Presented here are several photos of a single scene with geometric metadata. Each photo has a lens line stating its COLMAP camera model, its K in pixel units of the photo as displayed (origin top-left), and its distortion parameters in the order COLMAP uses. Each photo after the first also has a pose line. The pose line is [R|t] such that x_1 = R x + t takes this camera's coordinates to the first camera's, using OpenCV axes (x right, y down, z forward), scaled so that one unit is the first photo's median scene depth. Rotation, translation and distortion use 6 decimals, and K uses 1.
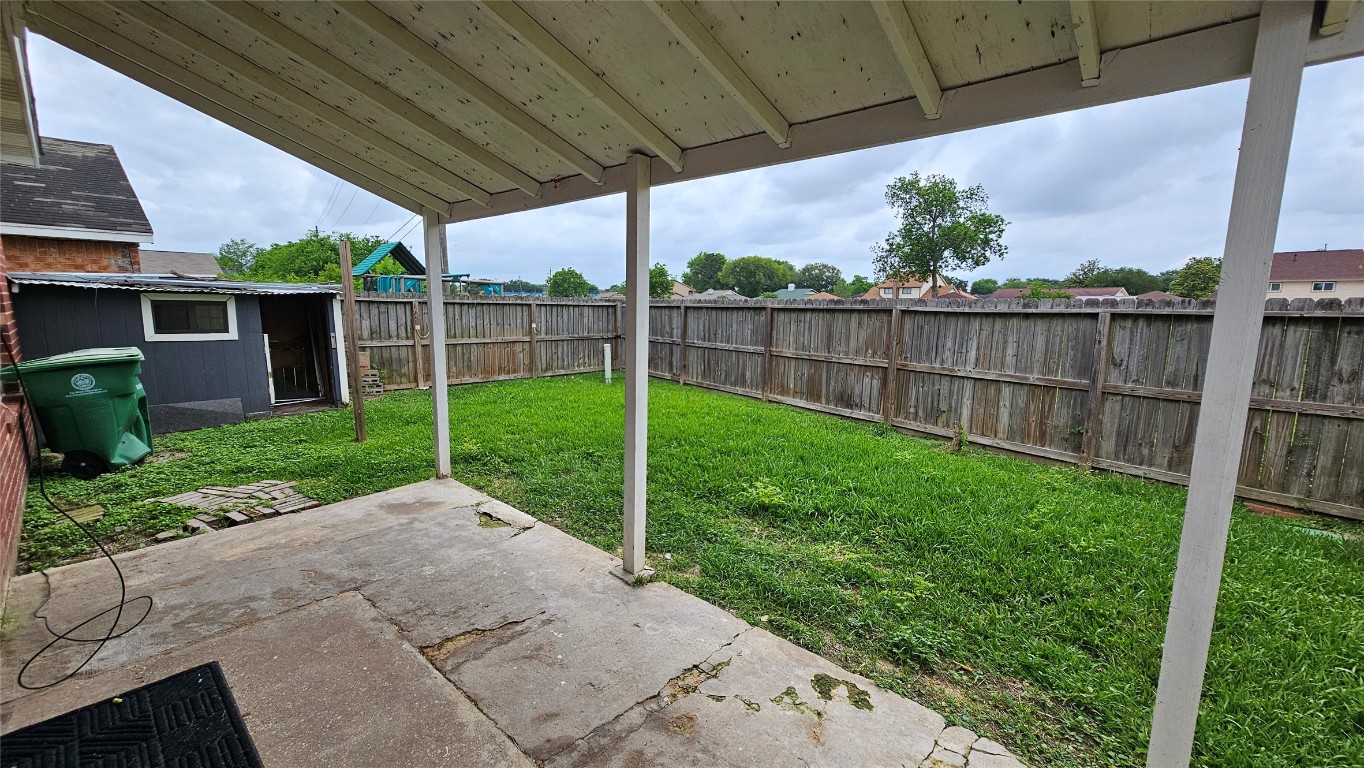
lens RADIAL K [[552.1, 0, 674.4], [0, 552.1, 387.0], [0, 0, 1]] dist [0.000526, -0.000019]
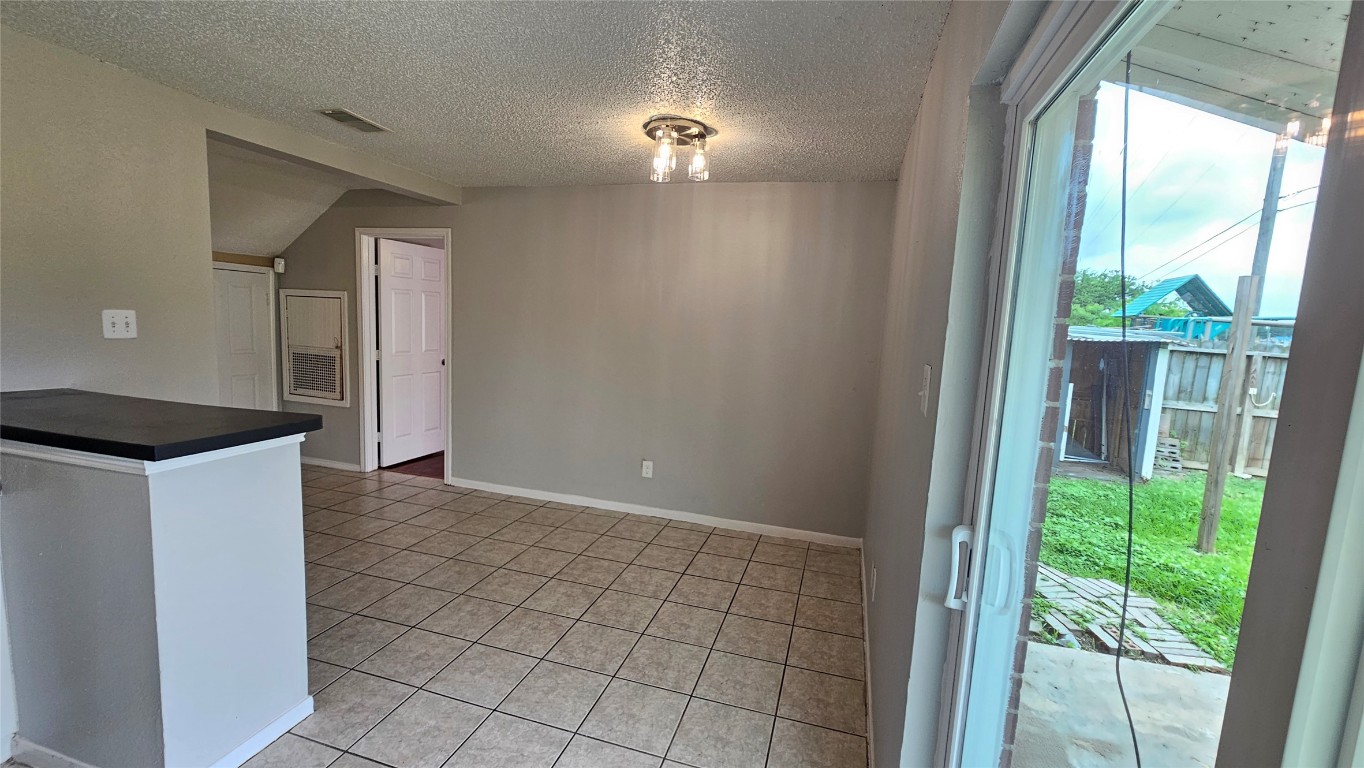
lens RADIAL K [[552.1, 0, 693.3], [0, 552.1, 379.3], [0, 0, 1]] dist [0.000526, -0.000019]
pose [[0.442859, 0.111737, -0.889602, -0.346300], [-0.182247, 0.982709, 0.032706, -0.033033], [0.877874, 0.147643, 0.455565, 0.082751]]
